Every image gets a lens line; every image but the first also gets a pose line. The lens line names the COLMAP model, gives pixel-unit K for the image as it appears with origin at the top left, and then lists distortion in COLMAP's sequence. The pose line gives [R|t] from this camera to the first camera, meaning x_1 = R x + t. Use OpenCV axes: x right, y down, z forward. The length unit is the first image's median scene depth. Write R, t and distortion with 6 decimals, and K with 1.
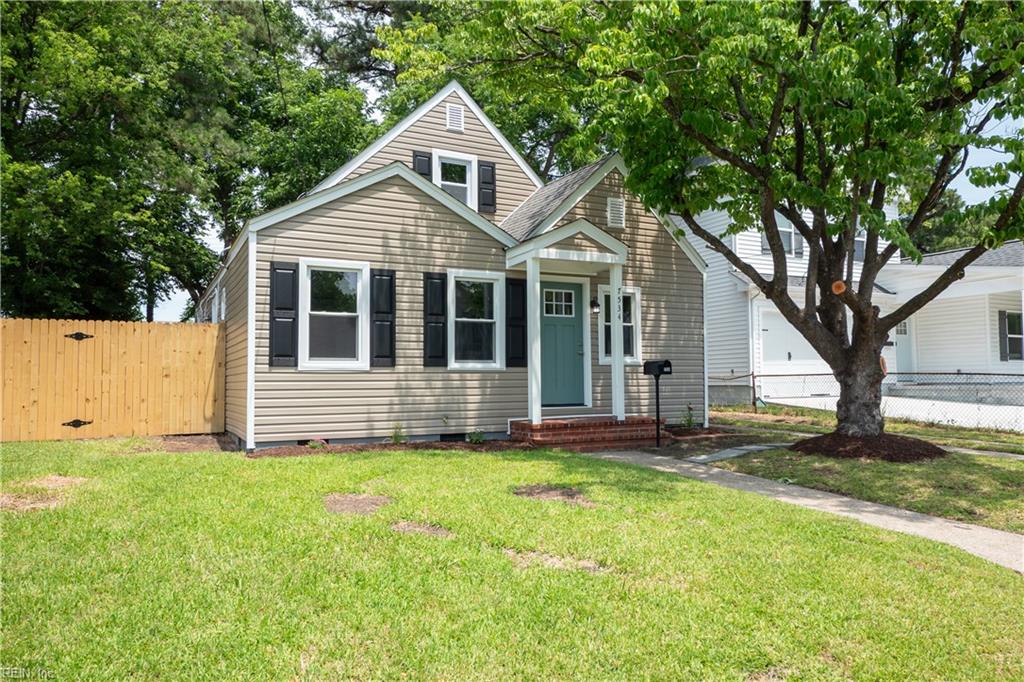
lens RADIAL K [[698.7, 0, 518.1], [0, 698.7, 340.5], [0, 0, 1]] dist [0.003089, 0.000534]
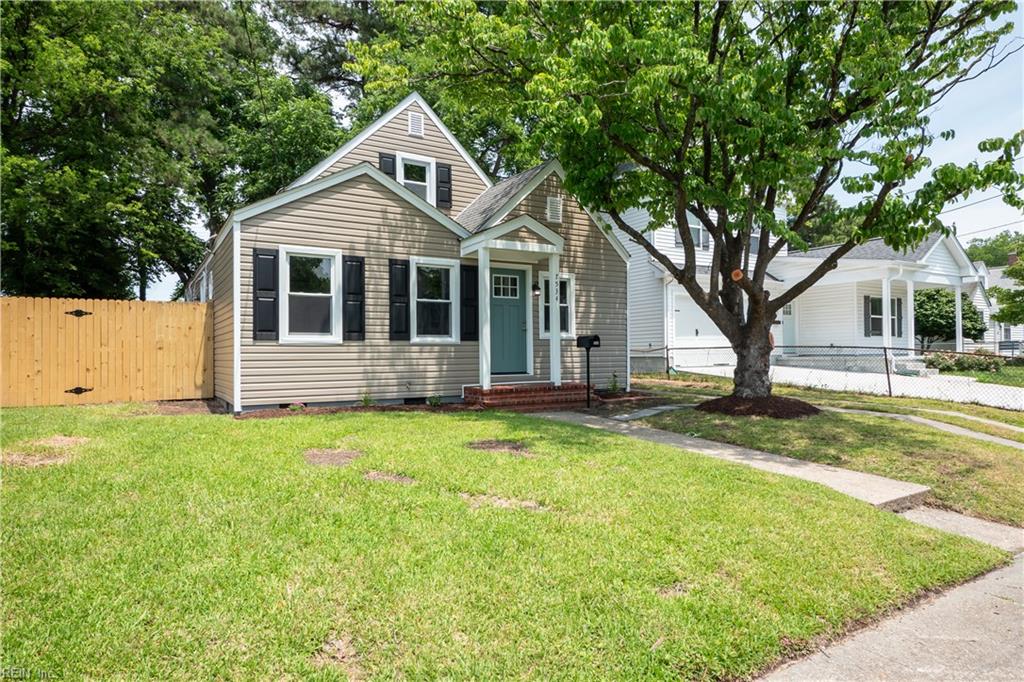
lens RADIAL K [[597.8, 0, 512.0], [0, 597.8, 341.0], [0, 0, 1]] dist [0.001158, -0.000519]
pose [[0.997566, 0.000336, 0.069723, -0.001123], [-0.002847, 0.999351, 0.035919, 0.001903], [-0.069666, -0.036030, 0.996919, -0.006039]]
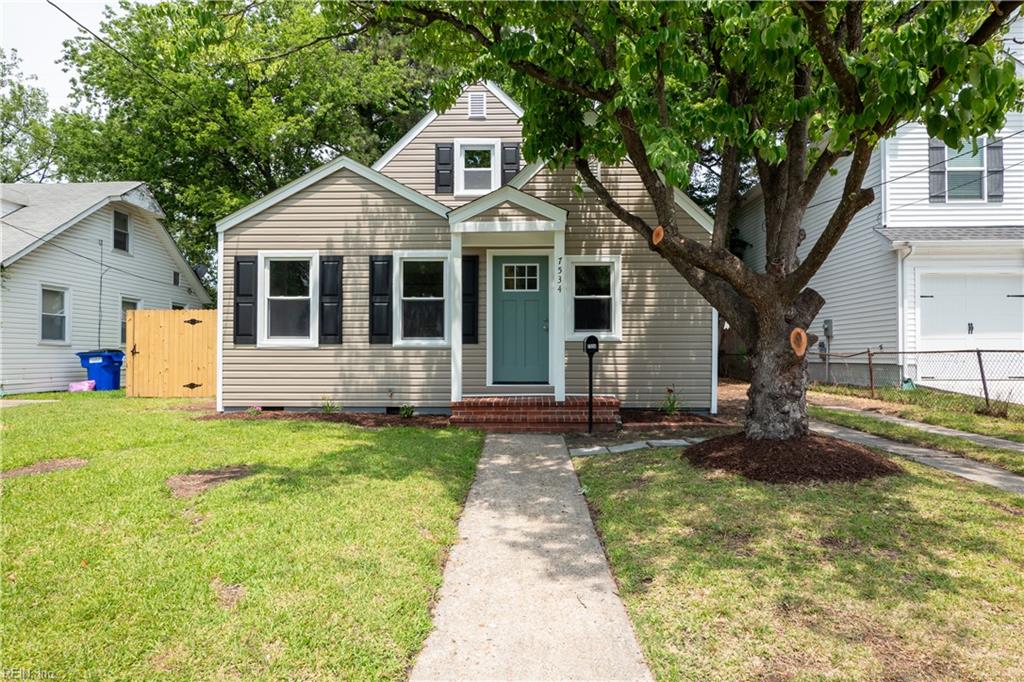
lens RADIAL K [[597.8, 0, 512.0], [0, 597.8, 341.0], [0, 0, 1]] dist [0.001158, -0.000519]
pose [[0.876347, -0.004458, -0.481661, 0.486846], [0.021436, 0.999327, 0.029751, 0.010287], [0.481204, -0.036397, 0.875853, 0.290423]]
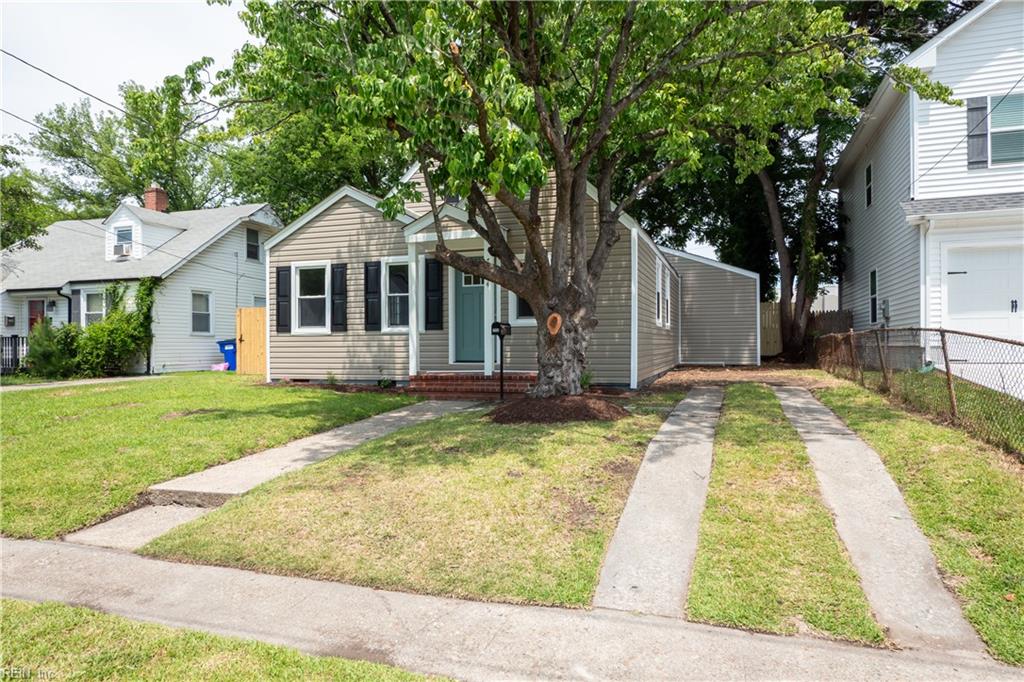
lens RADIAL K [[647.8, 0, 512.0], [0, 647.8, 341.0], [0, 0, 1]] dist [0.002234, -0.000068]
pose [[0.691614, -0.002875, -0.722262, 0.963524], [0.042803, 0.998398, 0.037013, 0.021625], [0.720998, -0.056514, 0.690629, 0.312738]]
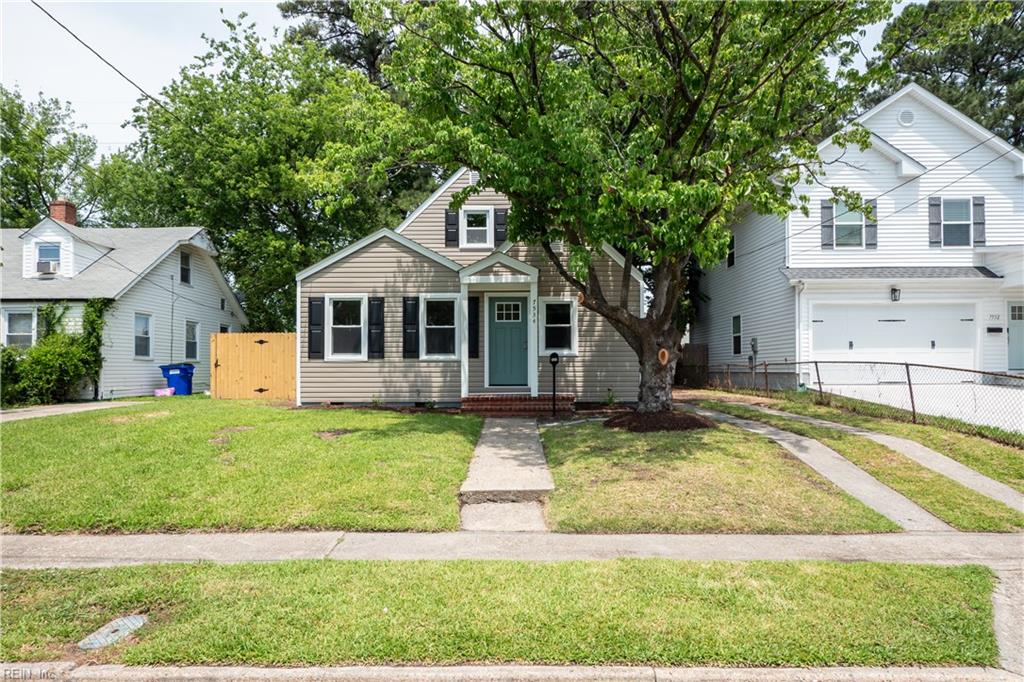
lens RADIAL K [[603.5, 0, 511.2], [0, 603.5, 355.0], [0, 0, 1]] dist [-0.000180, 0.000079]
pose [[0.882033, -0.006610, -0.471142, 0.686257], [0.023762, 0.999253, 0.030466, -0.004793], [0.470589, -0.038068, 0.881531, -0.064412]]
